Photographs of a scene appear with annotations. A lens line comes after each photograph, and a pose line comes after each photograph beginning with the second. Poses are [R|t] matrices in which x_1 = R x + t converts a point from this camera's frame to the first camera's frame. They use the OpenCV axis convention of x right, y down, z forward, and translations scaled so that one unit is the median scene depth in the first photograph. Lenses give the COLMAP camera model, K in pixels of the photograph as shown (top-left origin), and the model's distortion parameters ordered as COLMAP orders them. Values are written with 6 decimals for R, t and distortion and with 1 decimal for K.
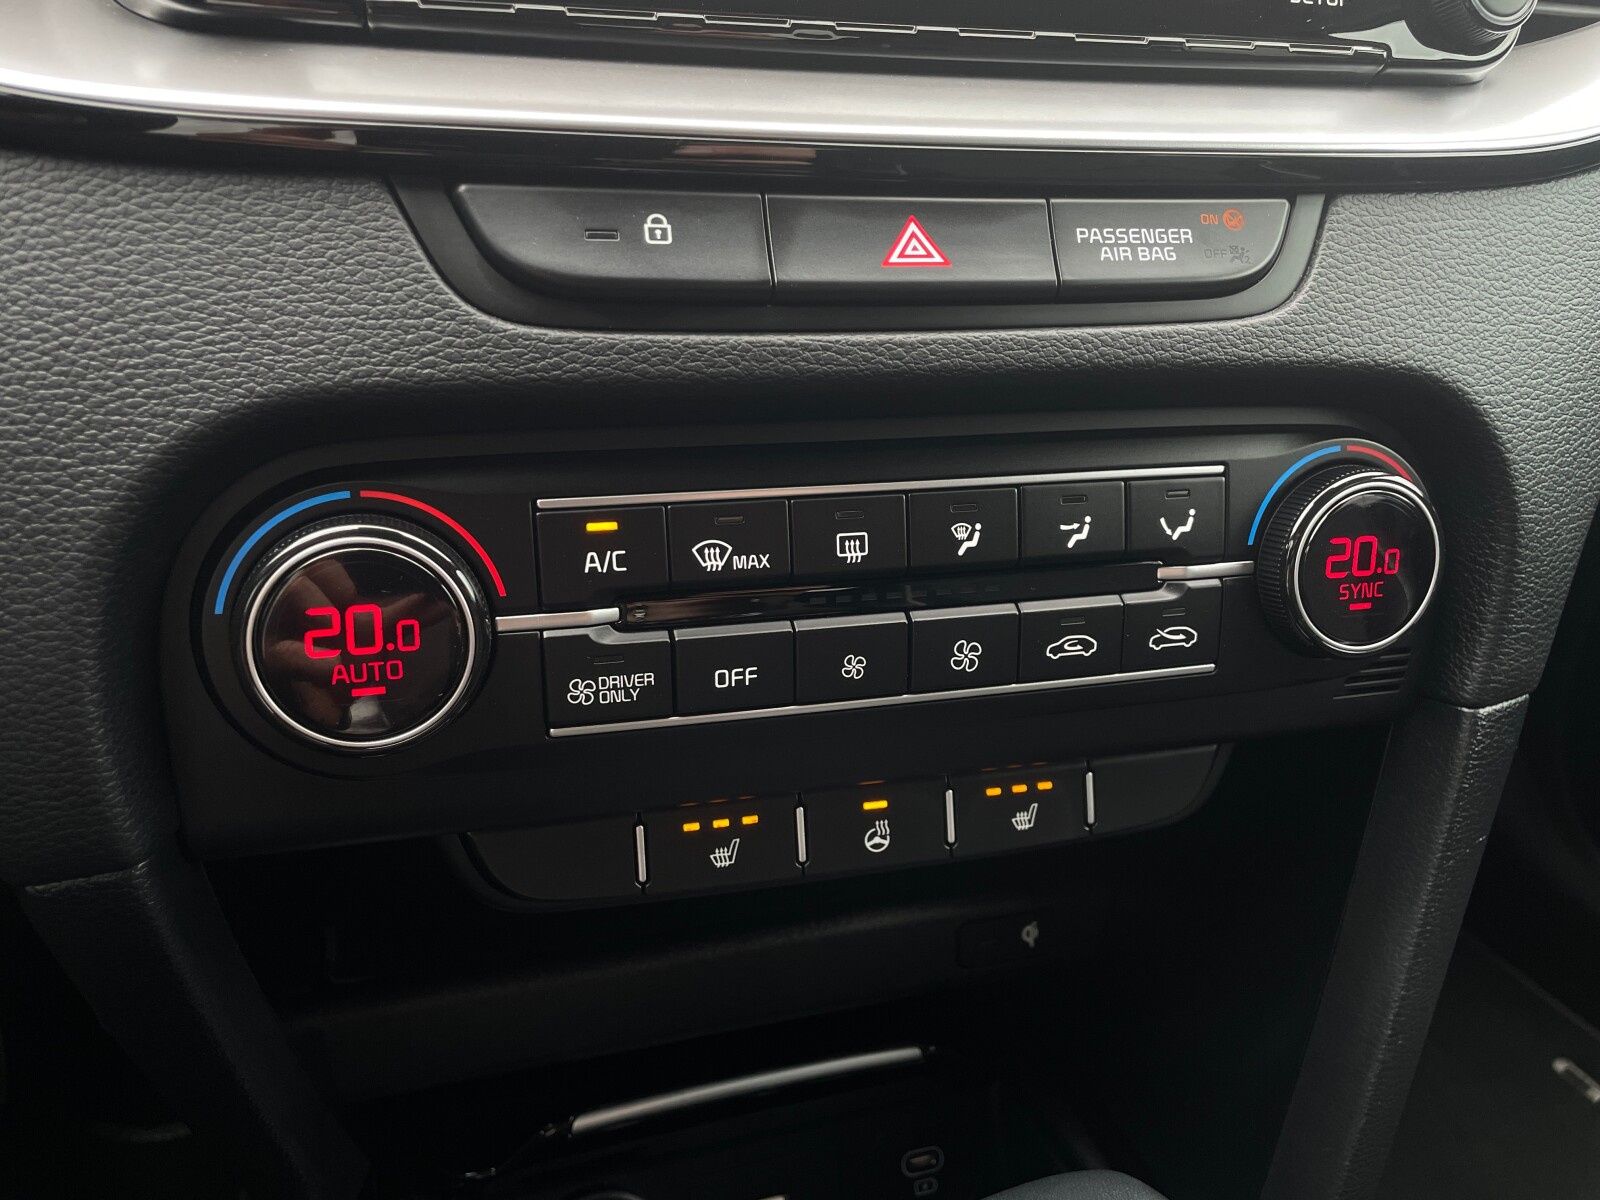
lens RADIAL K [[1225.9, 0, 797.3], [0, 1225.9, 622.6], [0, 0, 1]] dist [0.086470, -0.125004]
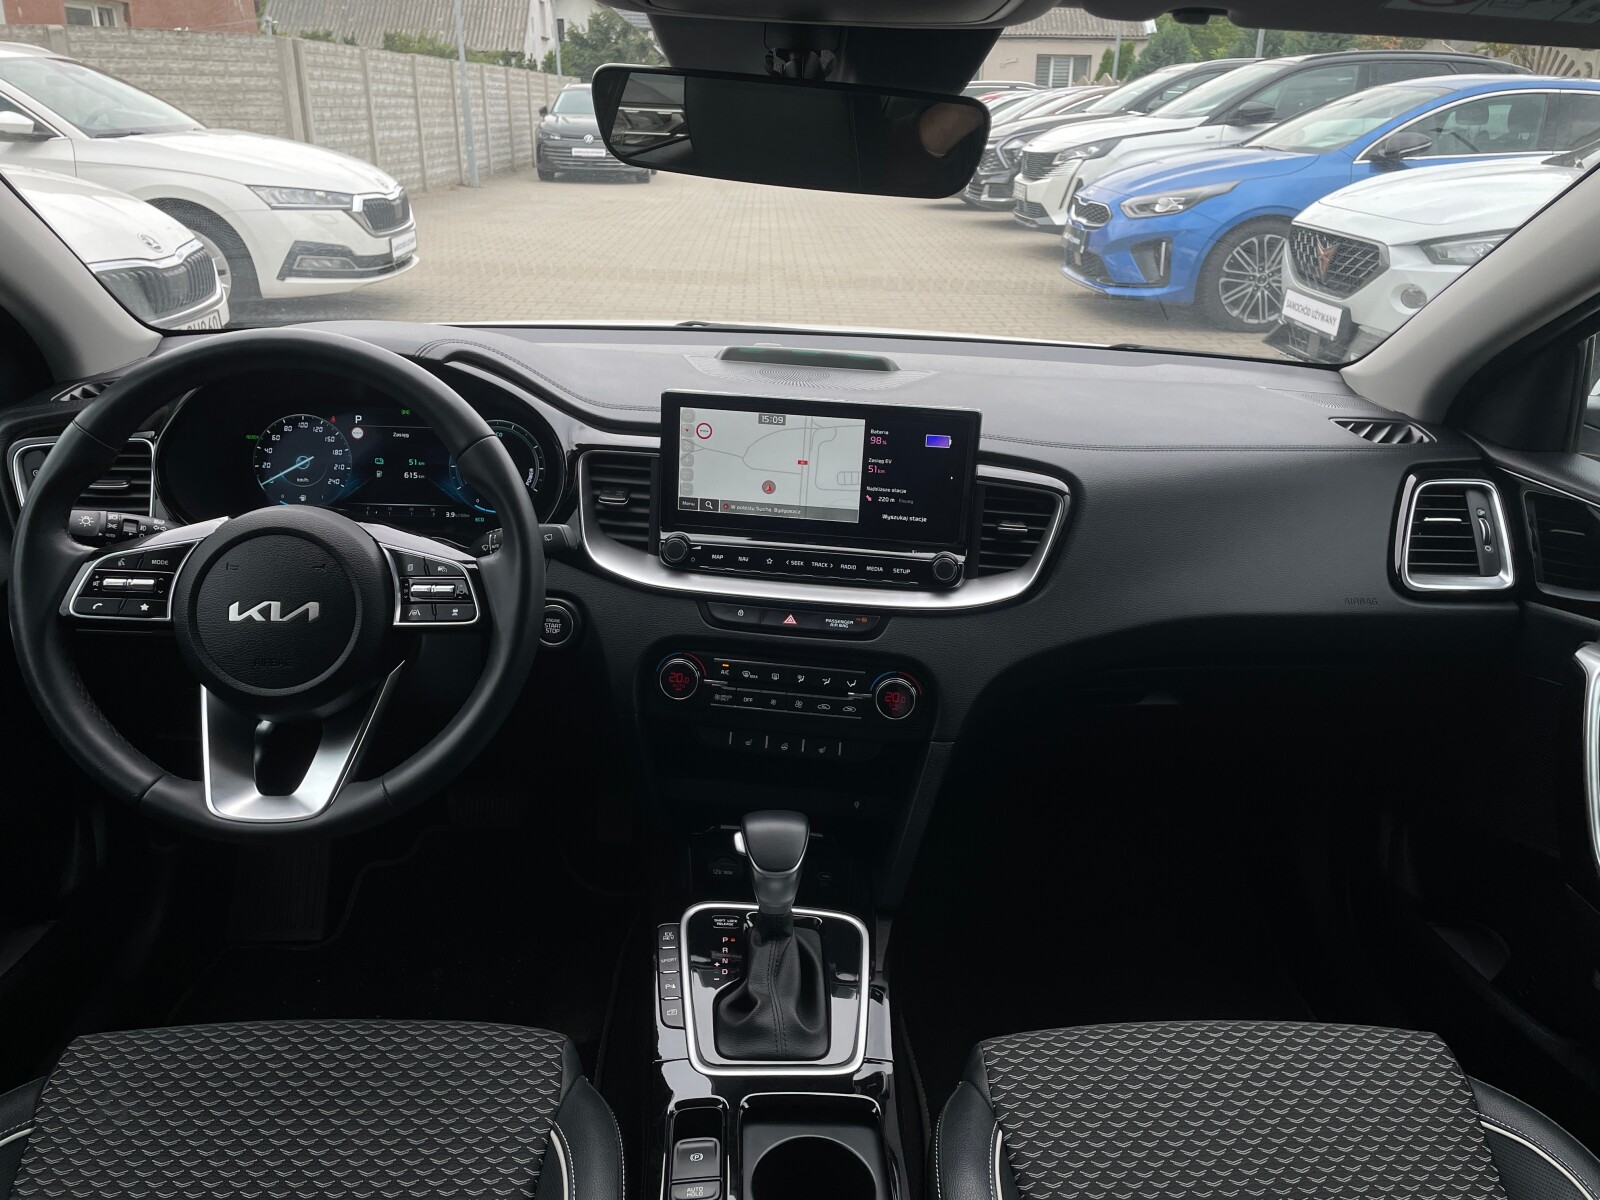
lens RADIAL K [[1225.9, 0, 796.8], [0, 1225.9, 598.3], [0, 0, 1]] dist [0.086470, -0.125004]
pose [[0.925997, 0.117852, -0.358664, 1.827599], [-0.168203, 0.979315, -0.112476, 0.164893], [0.337989, 0.164481, 0.926666, -3.510150]]
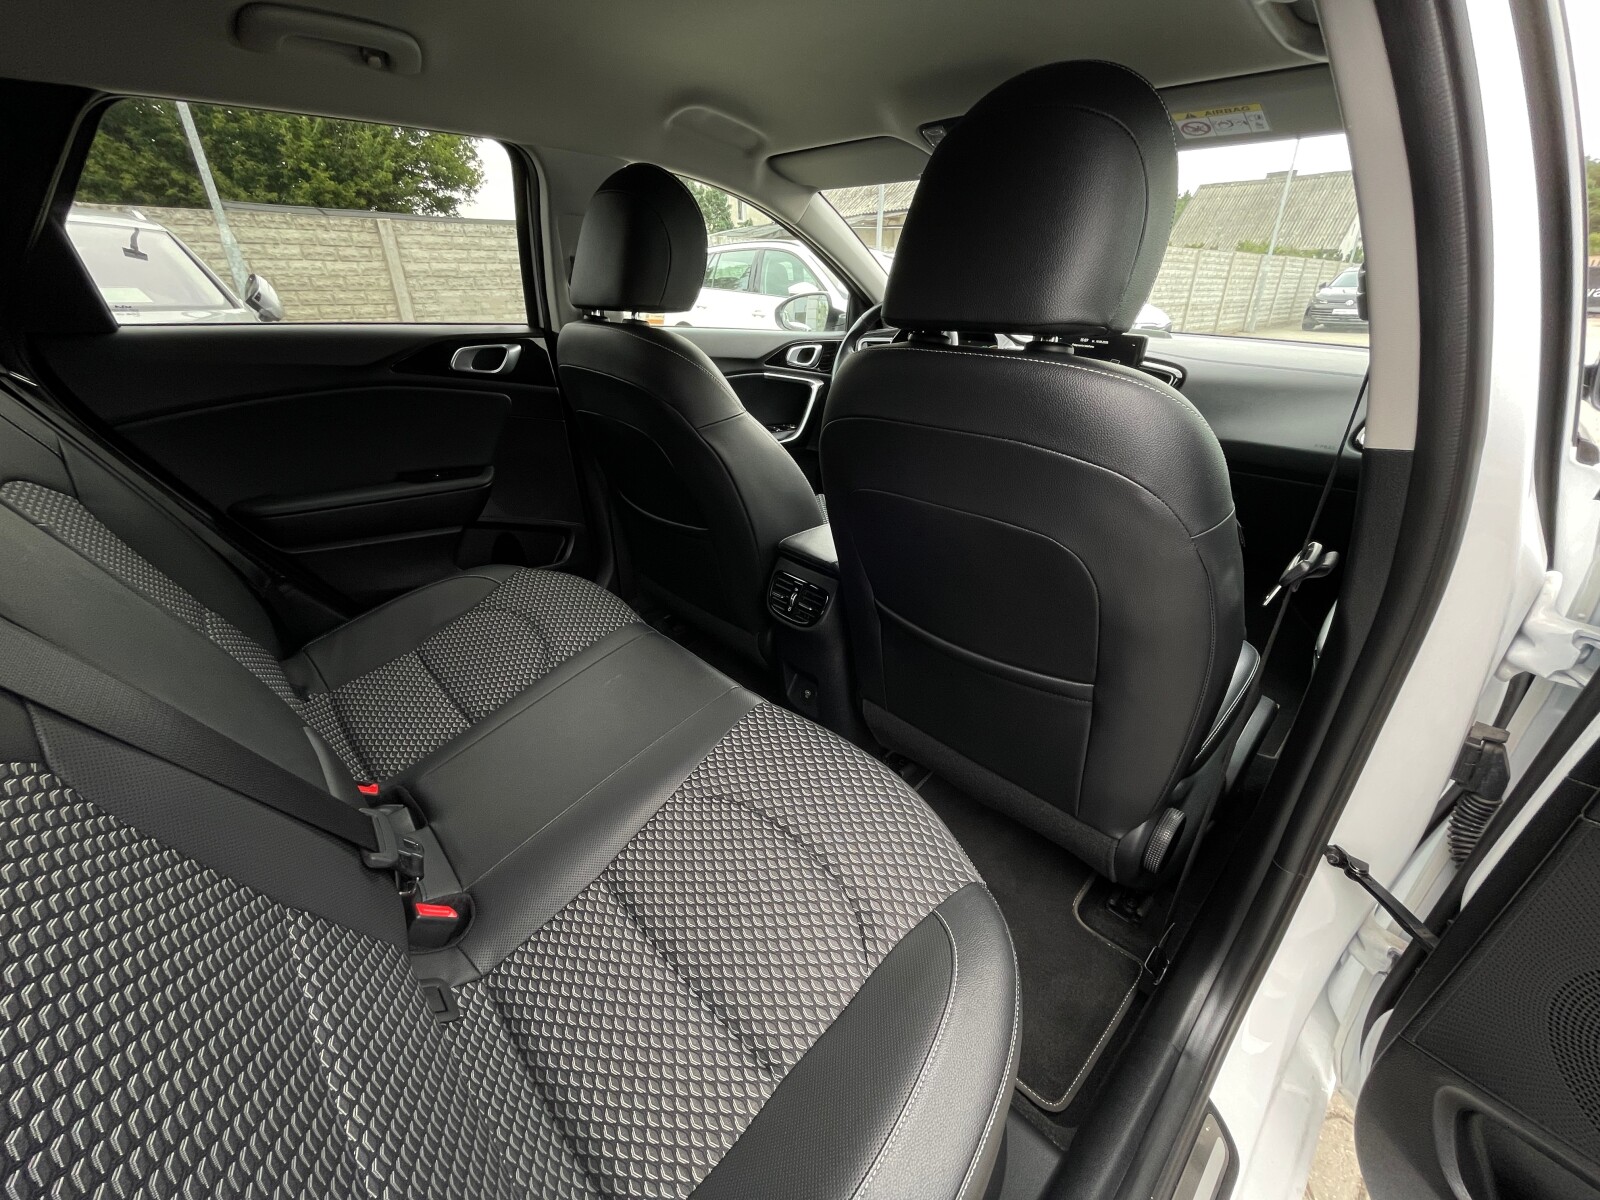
lens RADIAL K [[652.3, 0, 790.4], [0, 652.3, 614.2], [0, 0, 1]] dist [-0.003959, 0.001113]
pose [[0.317721, 0.386903, -0.865656, 5.981382], [-0.450247, 0.865028, 0.221369, 1.235432], [0.834465, 0.319425, 0.449039, -3.759426]]
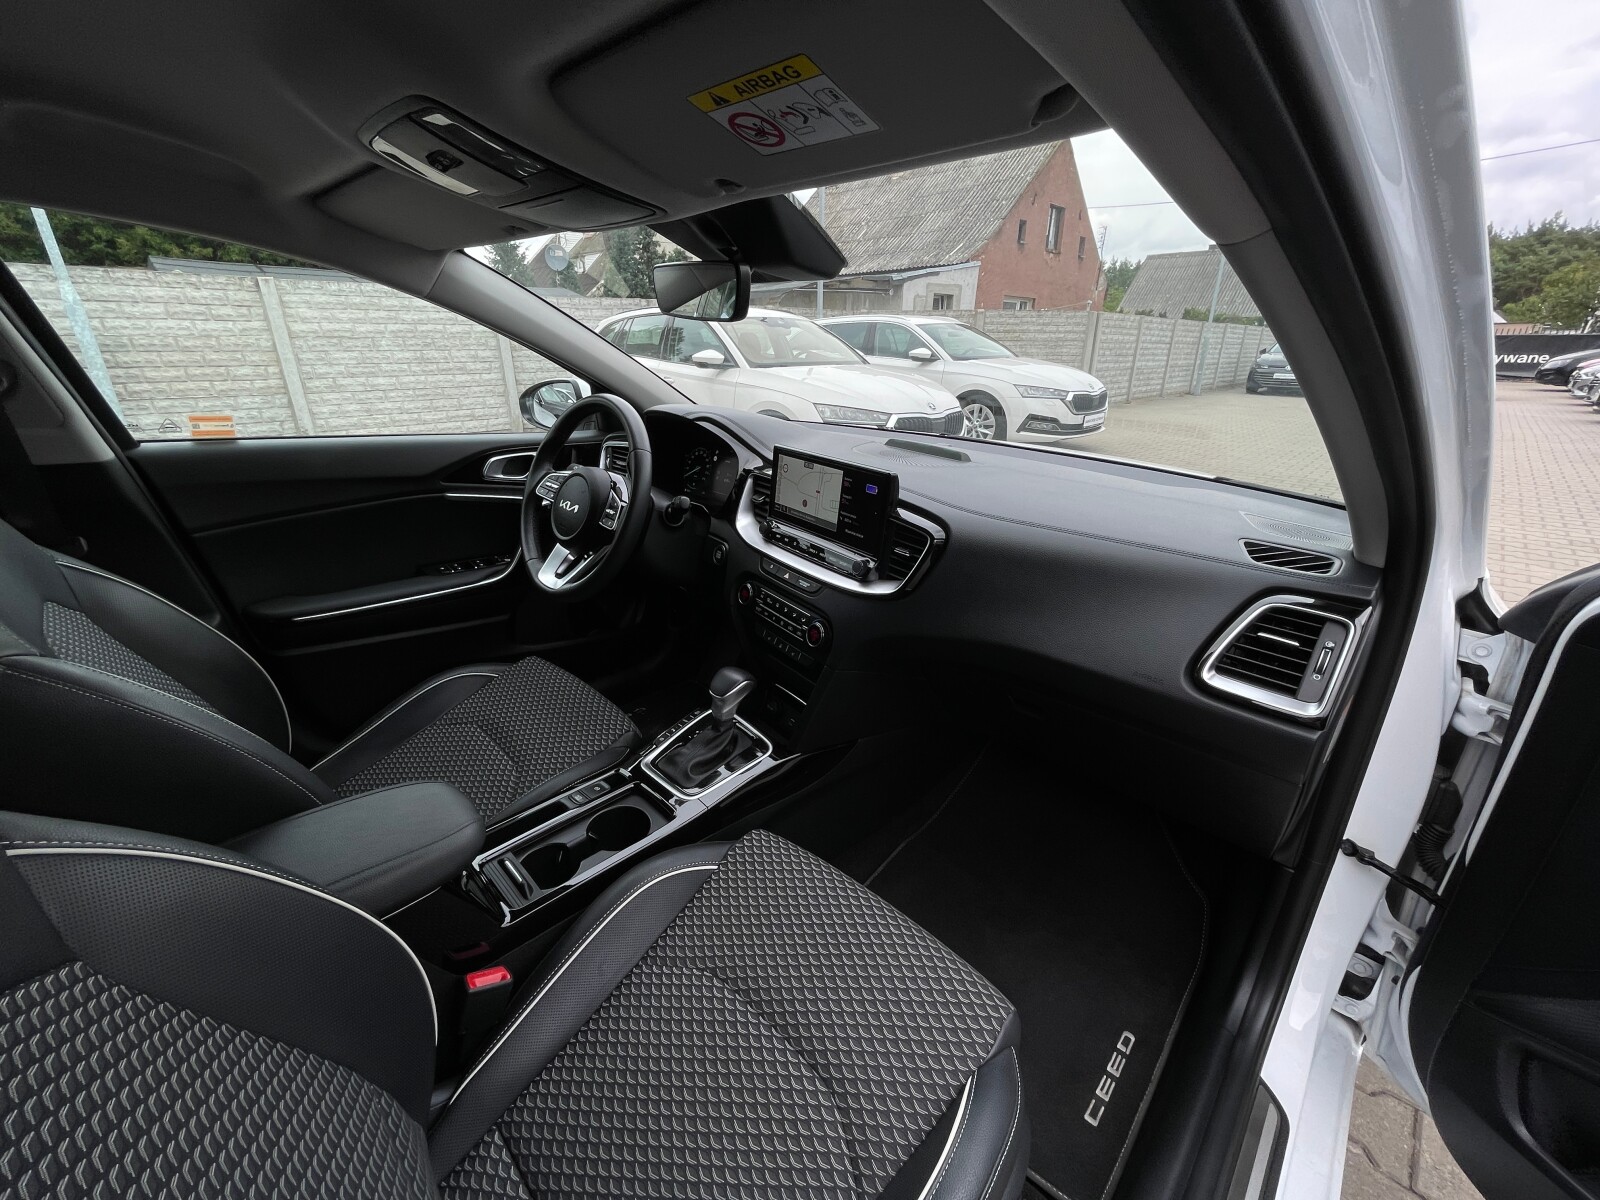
lens RADIAL K [[652.3, 0, 802.0], [0, 652.3, 605.4], [0, 0, 1]] dist [-0.003959, 0.001113]
pose [[0.355055, 0.310562, -0.881752, 4.238788], [-0.449787, 0.883609, 0.130100, -0.751007], [0.819529, 0.350409, 0.453417, -0.974207]]
